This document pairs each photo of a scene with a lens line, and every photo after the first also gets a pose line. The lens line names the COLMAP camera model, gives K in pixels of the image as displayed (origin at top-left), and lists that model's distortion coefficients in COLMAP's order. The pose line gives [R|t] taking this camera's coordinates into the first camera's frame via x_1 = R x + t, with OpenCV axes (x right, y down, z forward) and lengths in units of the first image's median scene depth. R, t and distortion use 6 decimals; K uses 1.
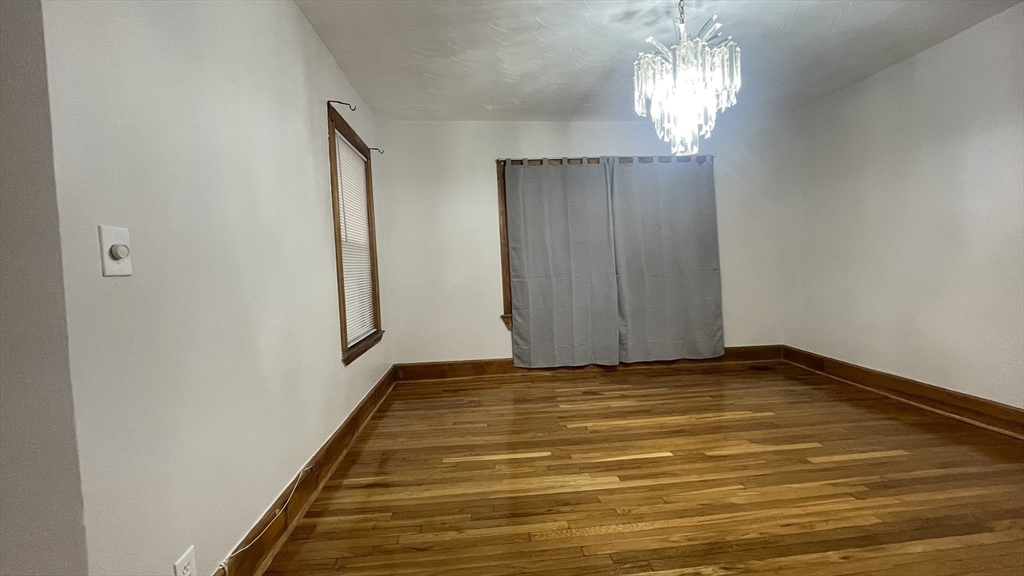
lens RADIAL K [[412.5, 0, 513.4], [0, 412.5, 291.2], [0, 0, 1]] dist [-0.007209, 0.000968]
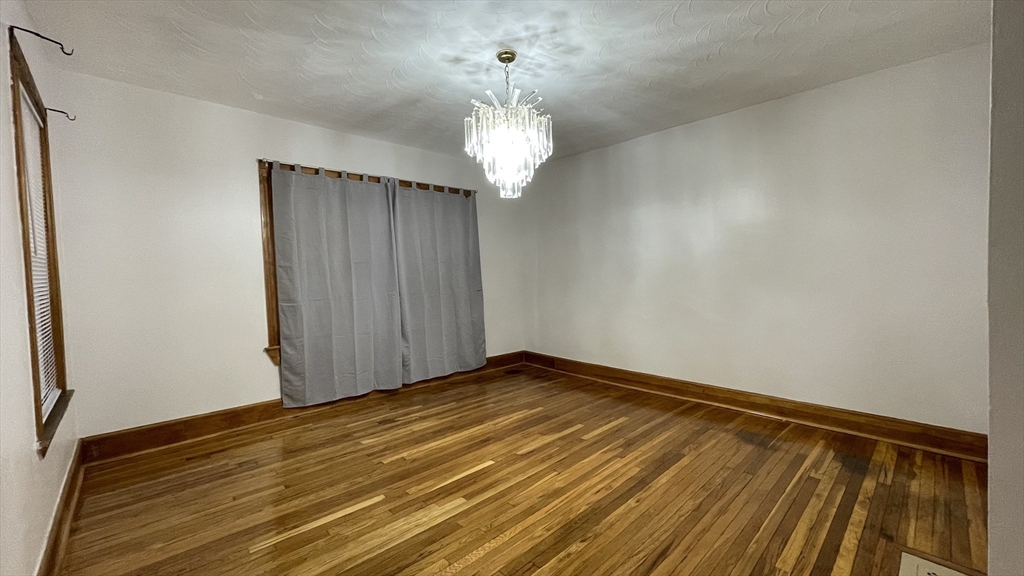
lens RADIAL K [[412.5, 0, 513.4], [0, 412.5, 288.0], [0, 0, 1]] dist [-0.007209, 0.000968]
pose [[0.780153, -0.003804, 0.625578, -0.342363], [0.031238, 0.998971, -0.032881, -0.040588], [-0.624809, 0.045194, 0.779469, 0.111448]]
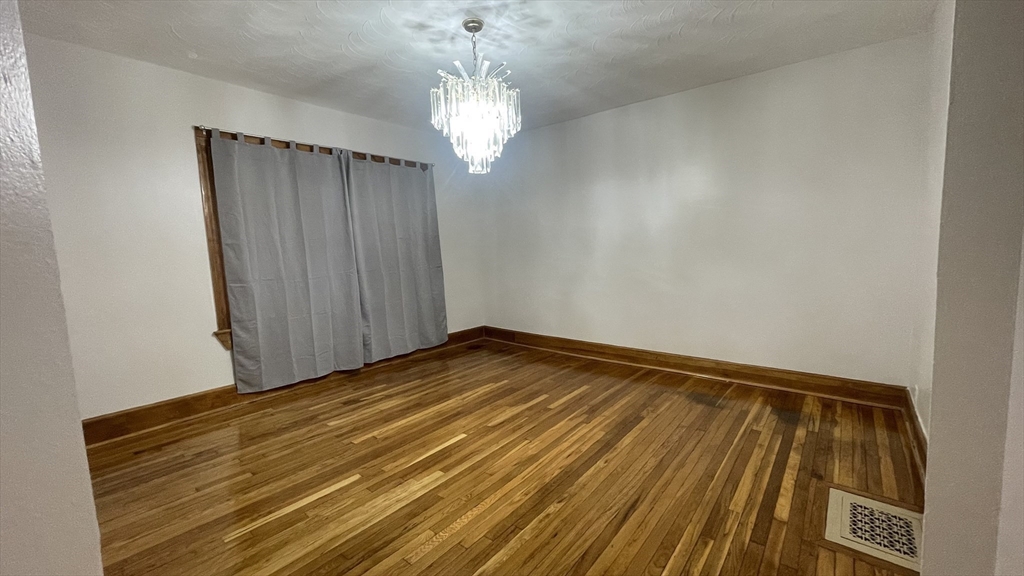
lens RADIAL K [[412.5, 0, 514.0], [0, 412.5, 287.5], [0, 0, 1]] dist [-0.007209, 0.000968]
pose [[0.697394, -0.056894, 0.714426, -0.400730], [0.049024, 0.998296, 0.031645, -0.047224], [-0.715009, 0.012955, 0.698995, 0.145656]]
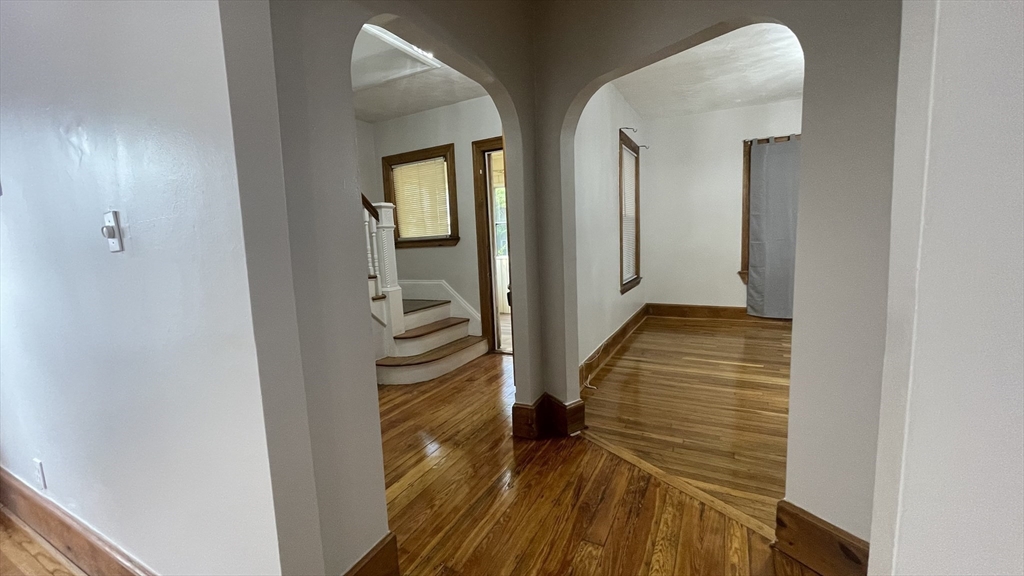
lens RADIAL K [[412.5, 0, 511.7], [0, 412.5, 290.1], [0, 0, 1]] dist [-0.007209, 0.000968]
pose [[0.843248, 0.073916, -0.532419, 0.125270], [-0.023916, 0.994679, 0.100213, 0.016923], [0.536993, -0.071771, 0.840528, -0.837572]]
